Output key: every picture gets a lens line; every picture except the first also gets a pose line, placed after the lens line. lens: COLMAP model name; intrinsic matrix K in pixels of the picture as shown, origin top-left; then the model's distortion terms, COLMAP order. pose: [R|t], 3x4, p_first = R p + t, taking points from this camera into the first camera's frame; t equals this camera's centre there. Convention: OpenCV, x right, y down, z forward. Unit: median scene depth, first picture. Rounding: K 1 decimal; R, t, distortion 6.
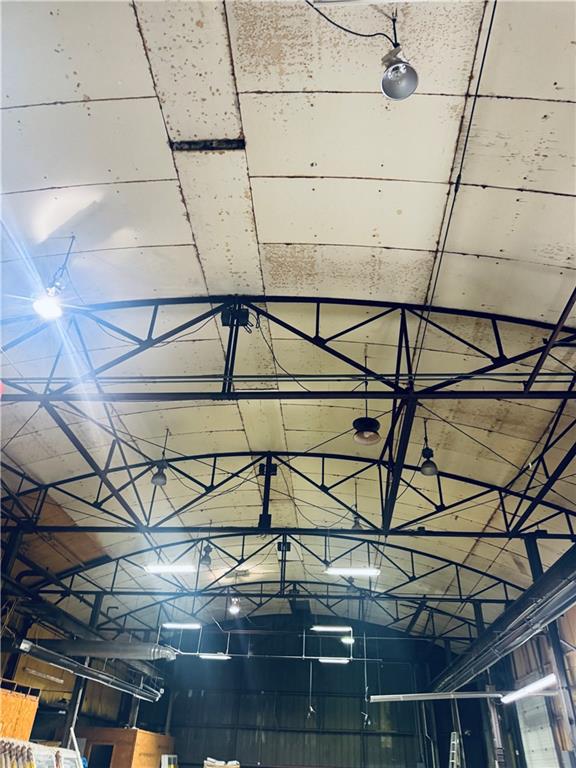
lens RADIAL K [[540.1, 0, 294.1], [0, 540.1, 390.3], [0, 0, 1]] dist [0.066056, -0.076102]
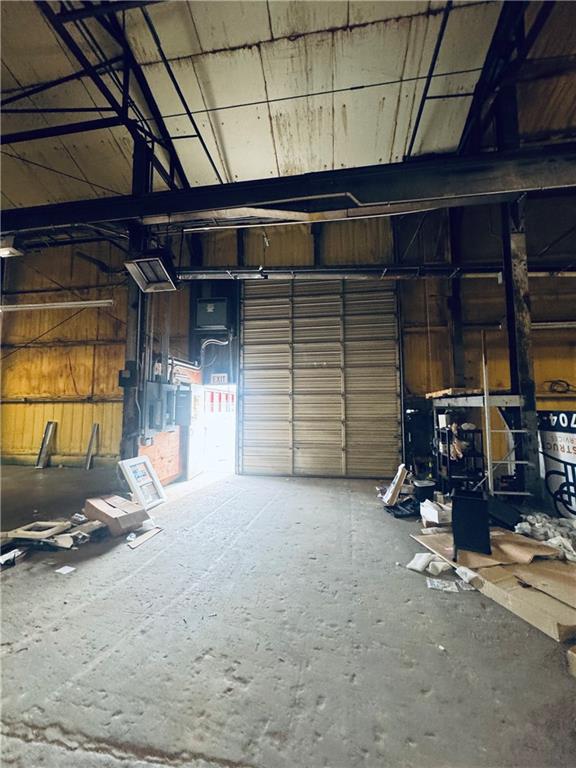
lens RADIAL K [[306.4, 0, 288.0], [0, 306.4, 384.0], [0, 0, 1]] dist [-0.002975, 0.000017]
pose [[0.088414, 0.038002, 0.995359, 0.015604], [-0.566996, 0.823503, 0.018924, 0.167842], [-0.818962, -0.566037, 0.094356, 0.250623]]
